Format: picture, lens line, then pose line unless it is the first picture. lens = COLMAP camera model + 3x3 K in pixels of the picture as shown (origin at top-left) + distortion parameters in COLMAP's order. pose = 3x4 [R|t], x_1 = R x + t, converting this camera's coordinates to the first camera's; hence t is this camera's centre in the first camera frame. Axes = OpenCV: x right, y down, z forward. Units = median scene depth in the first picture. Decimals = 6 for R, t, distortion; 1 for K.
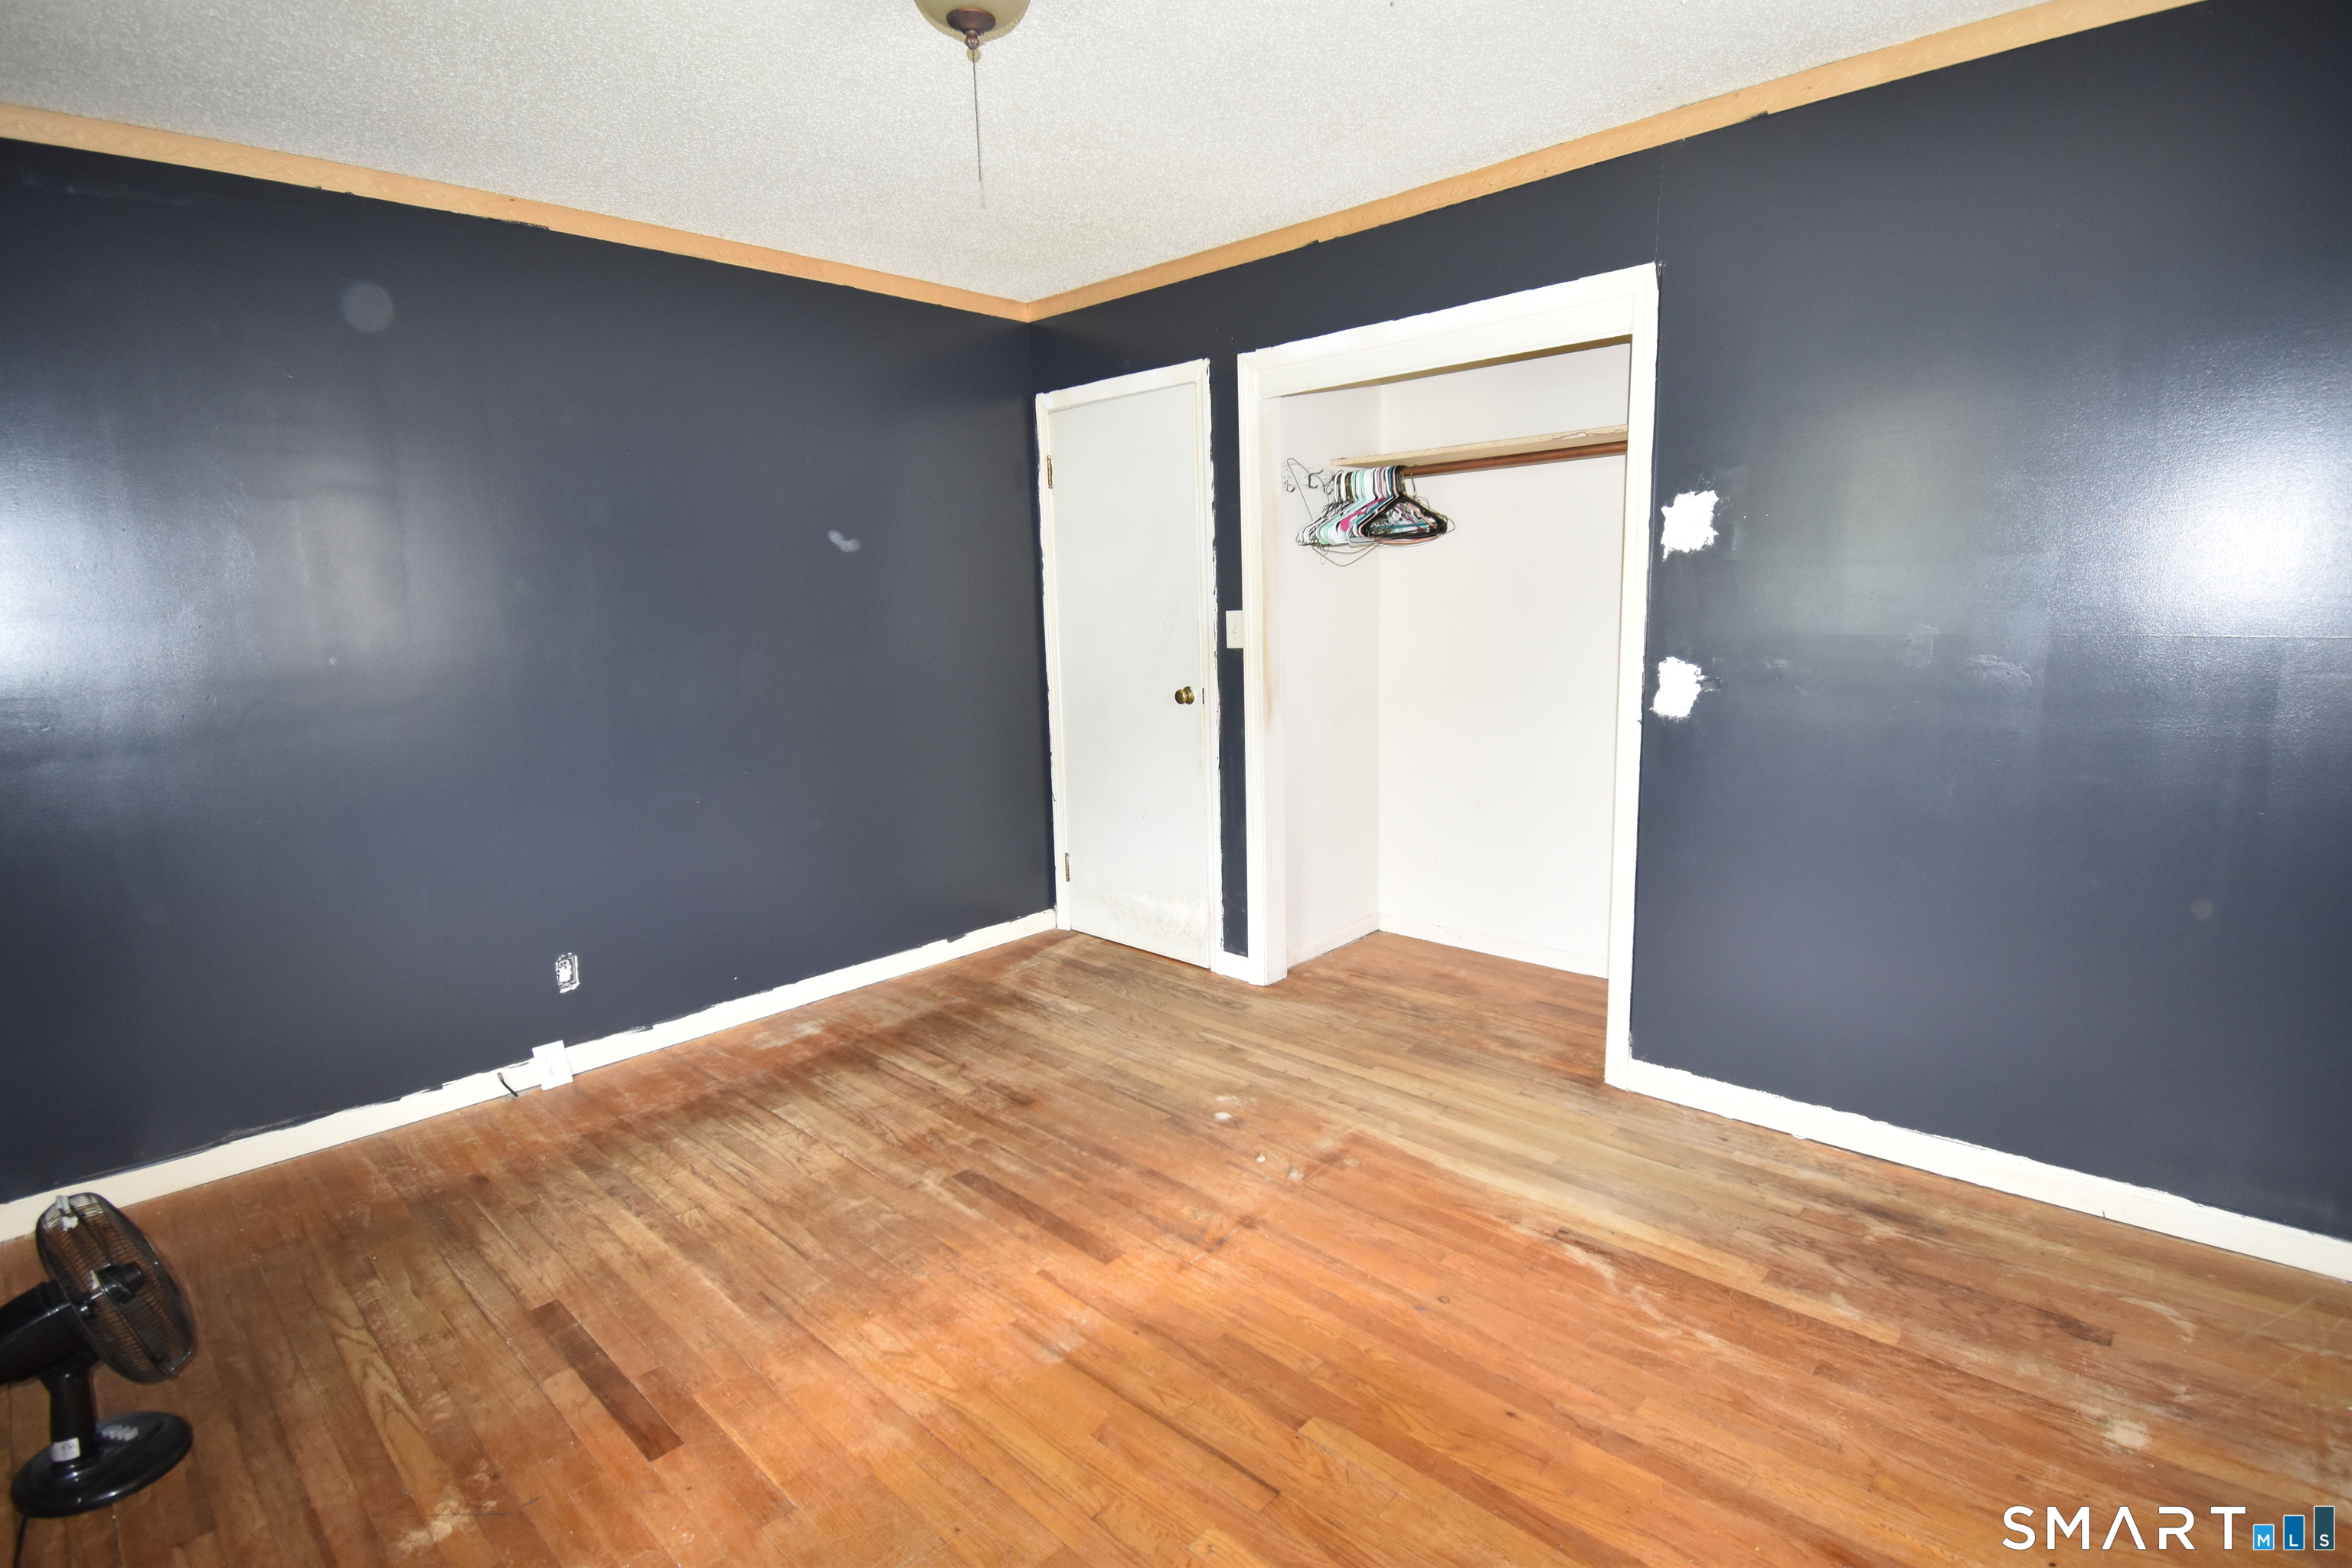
lens RADIAL K [[1132.6, 0, 1184.3], [0, 1132.6, 784.8], [0, 0, 1]] dist [0.015243, -0.027240]
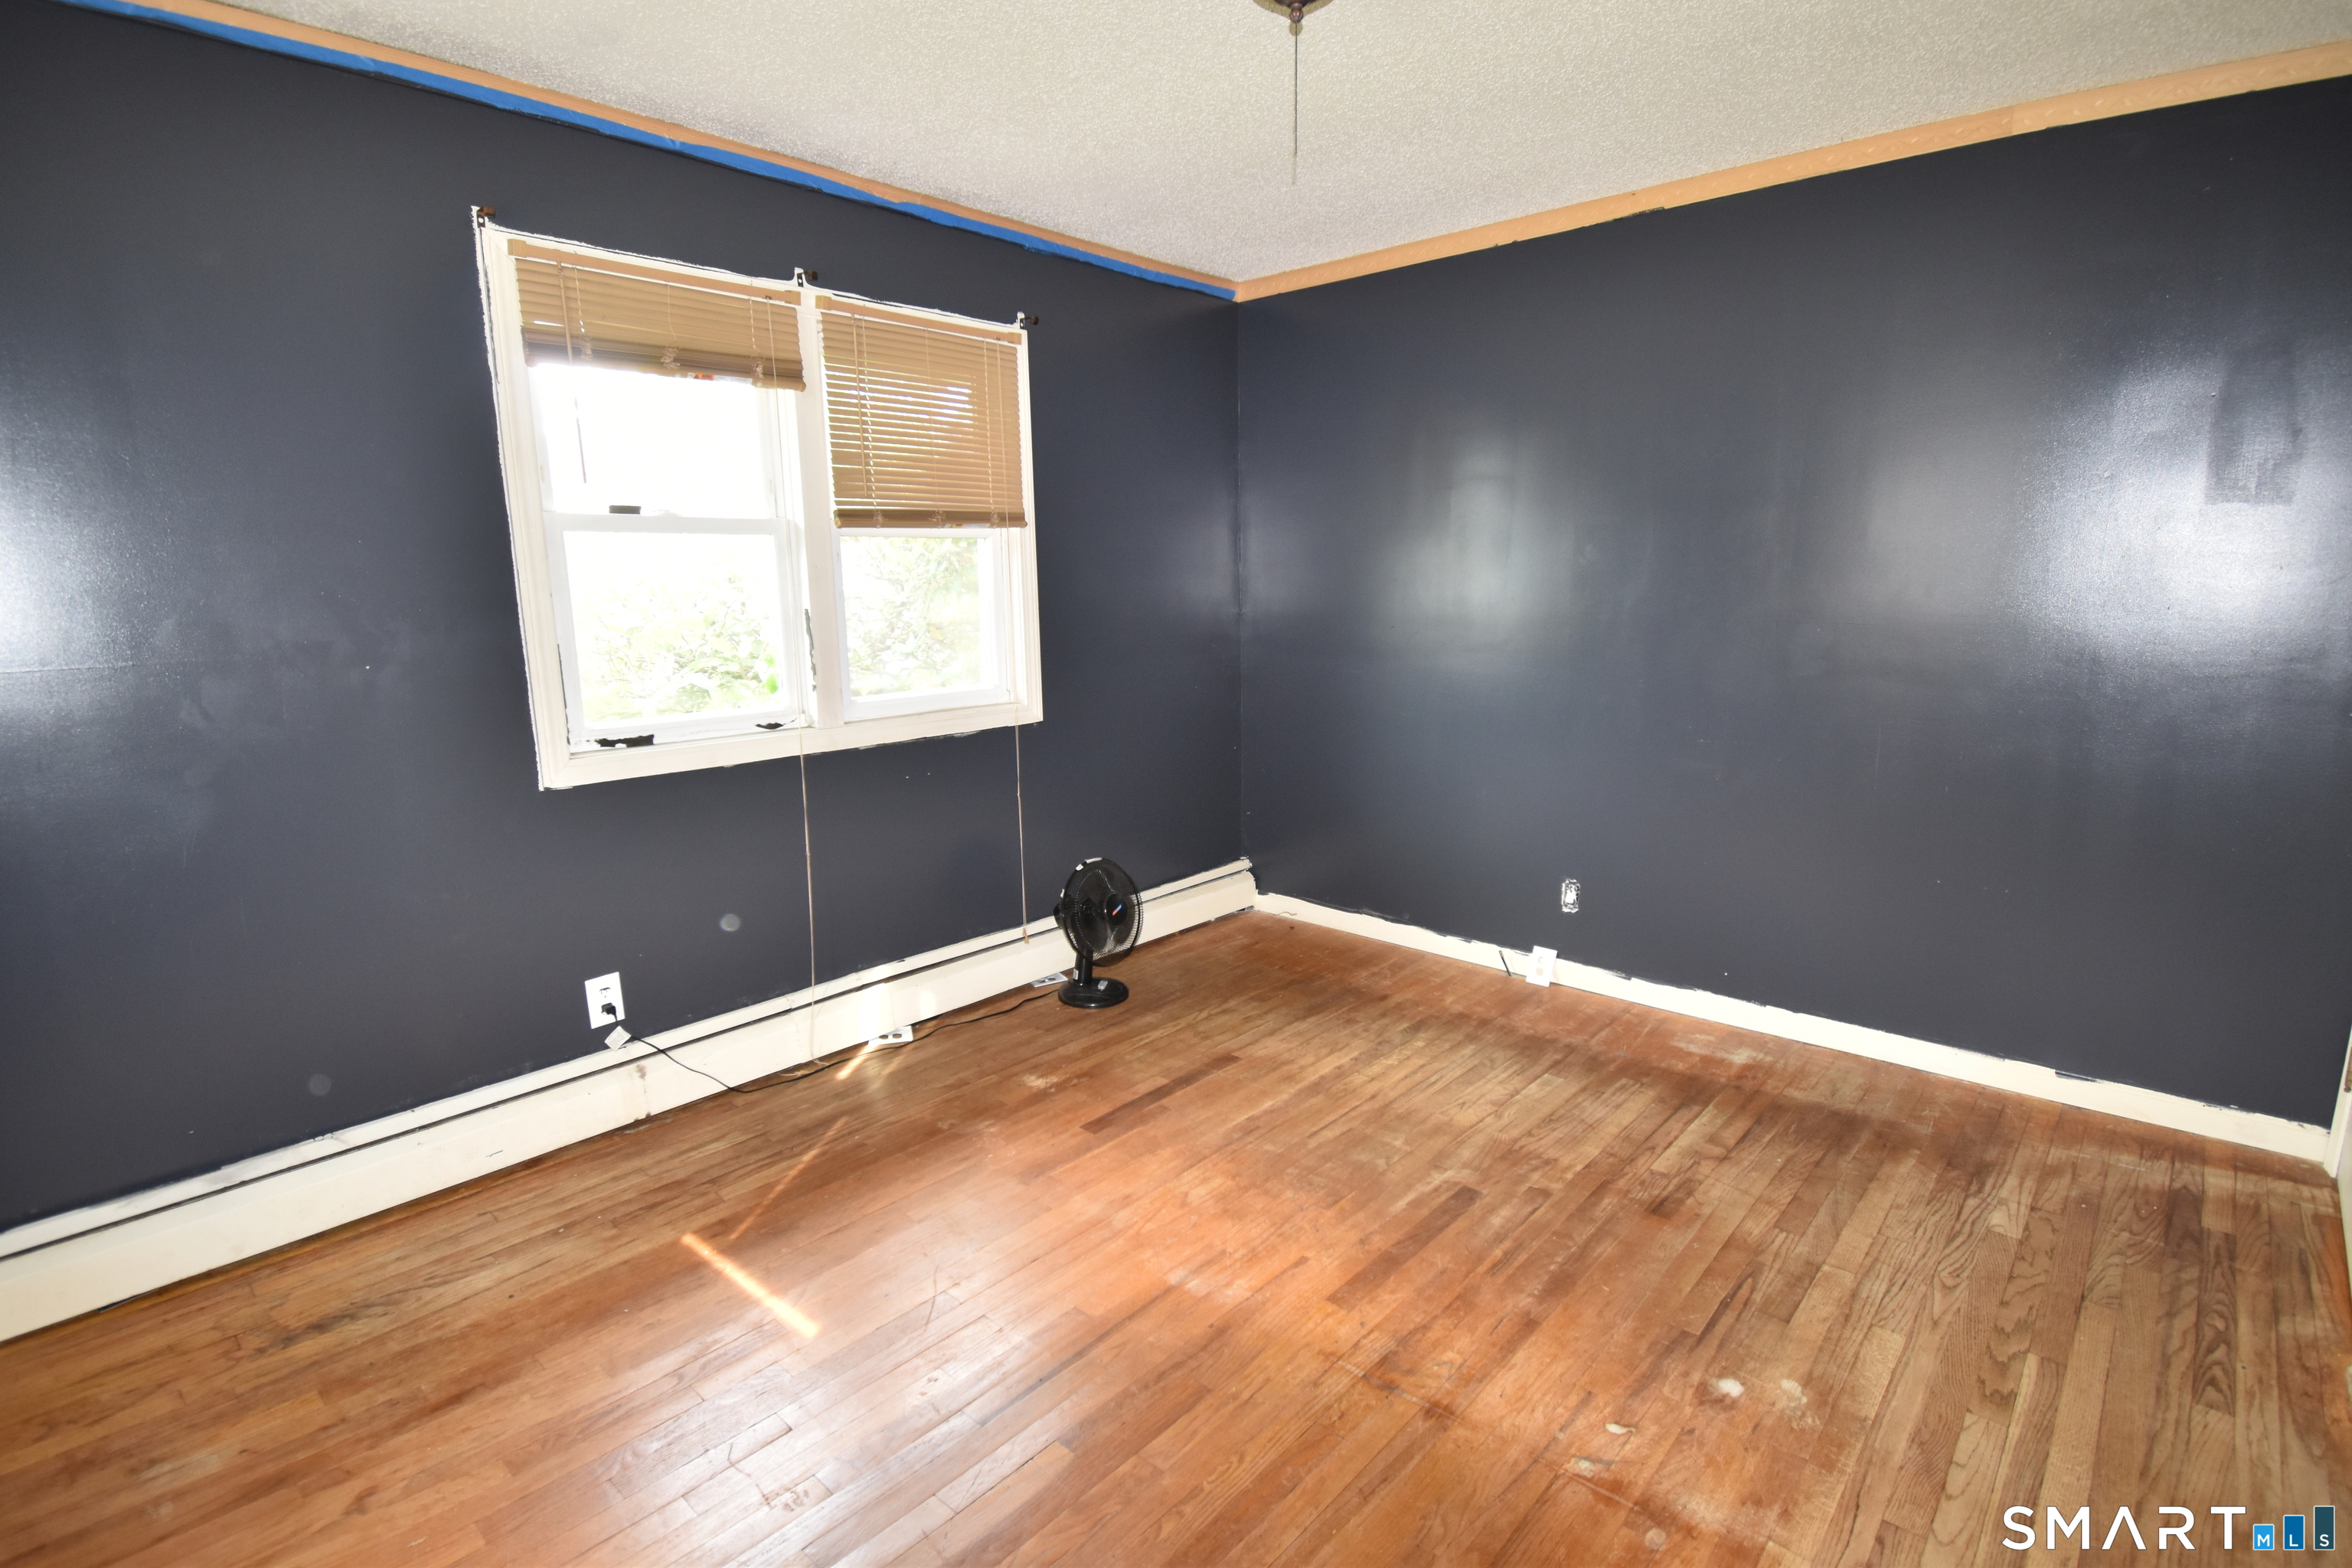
lens RADIAL K [[1132.6, 0, 1184.3], [0, 1132.6, 784.8], [0, 0, 1]] dist [0.015243, -0.027240]
pose [[0.014449, 0.206252, -0.978392, 0.587725], [-0.157288, 0.966781, 0.201481, -0.119718], [0.987447, 0.150978, 0.046410, 0.610199]]
